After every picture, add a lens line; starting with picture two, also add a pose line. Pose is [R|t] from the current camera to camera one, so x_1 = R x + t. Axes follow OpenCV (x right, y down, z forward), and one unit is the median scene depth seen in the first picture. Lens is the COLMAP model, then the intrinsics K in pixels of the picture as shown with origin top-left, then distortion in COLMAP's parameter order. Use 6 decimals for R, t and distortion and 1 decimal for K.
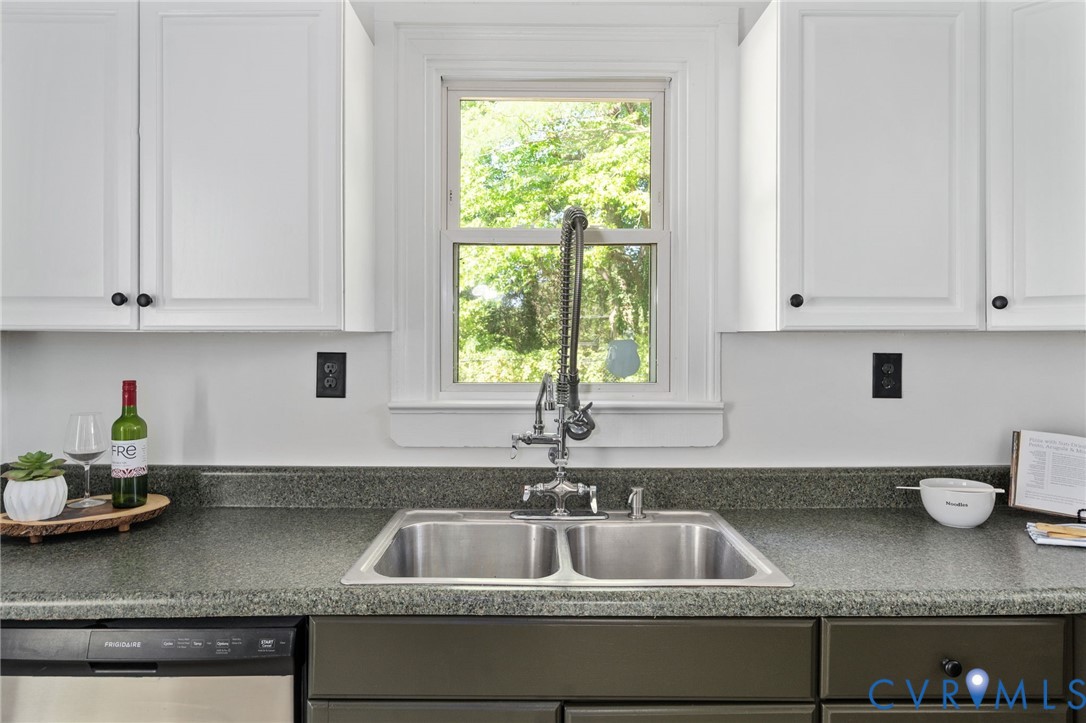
lens RADIAL K [[680.9, 0, 547.6], [0, 680.9, 338.1], [0, 0, 1]] dist [-0.001071, -0.001729]
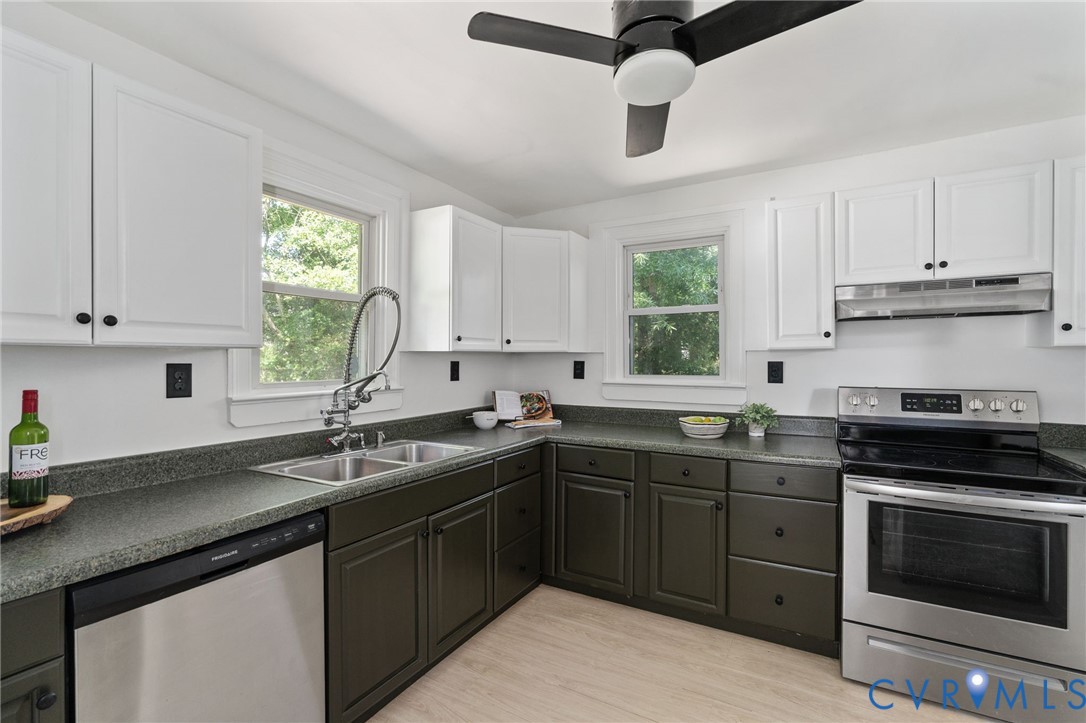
lens RADIAL K [[493.6, 0, 552.7], [0, 493.6, 360.7], [0, 0, 1]] dist [-0.001037, 0.000143]
pose [[0.491337, -0.005551, 0.870952, -0.872724], [-0.002366, 0.999967, 0.007708, 0.007003], [-0.870966, -0.005848, 0.491308, -0.116670]]
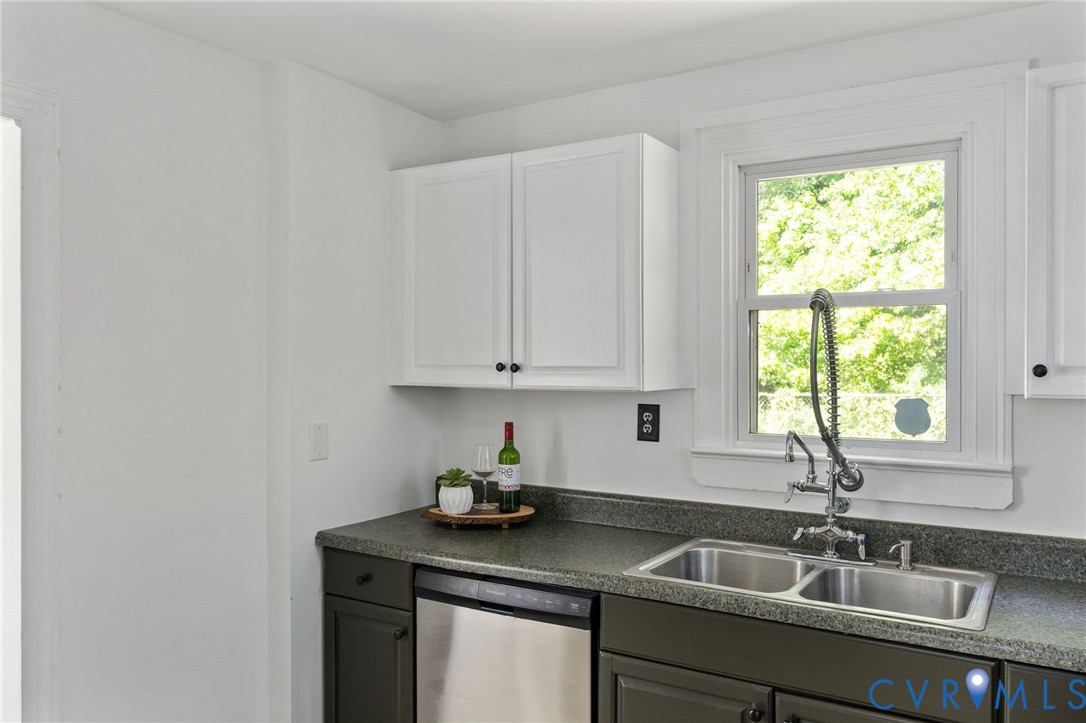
lens RADIAL K [[857.9, 0, 542.4], [0, 857.9, 361.0], [0, 0, 1]] dist [0.006971, -0.001420]
pose [[0.843614, -0.000599, -0.536950, 0.385177], [0.001723, 0.999997, 0.001591, -0.065299], [0.536947, -0.002268, 0.843613, -0.445973]]
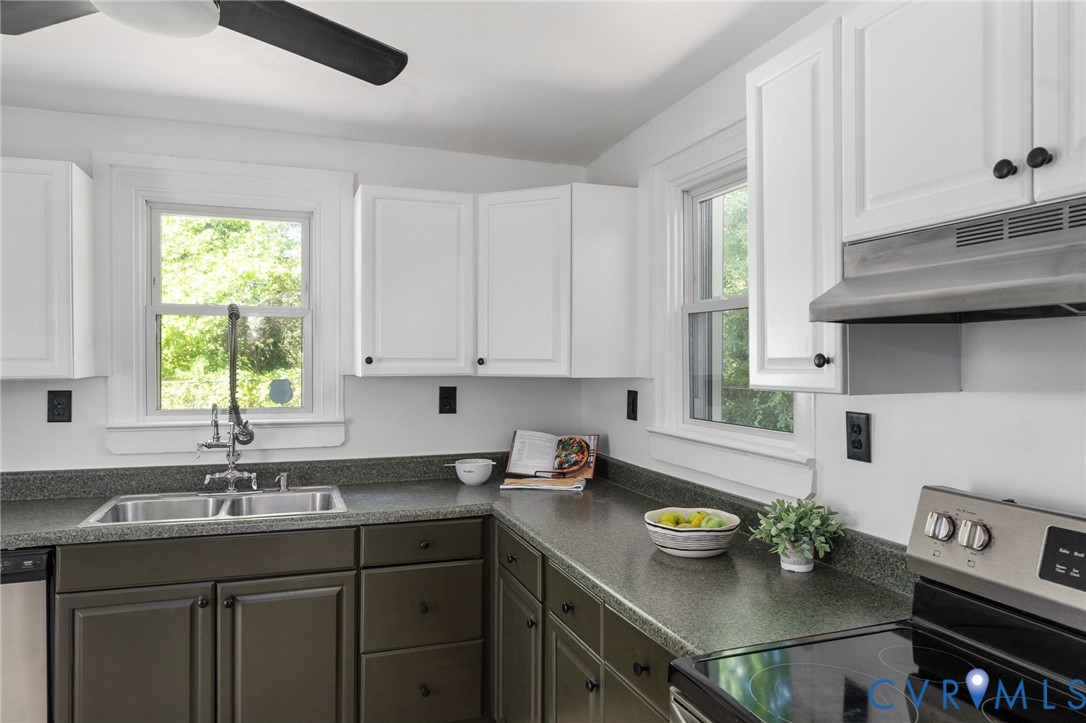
lens RADIAL K [[723.8, 0, 557.9], [0, 723.8, 367.0], [0, 0, 1]] dist [-0.000556, 0.000895]
pose [[0.944189, -0.002206, 0.329397, 0.186658], [-0.004487, 0.999799, 0.019558, -0.069374], [-0.329374, -0.019945, 0.943989, -0.853833]]
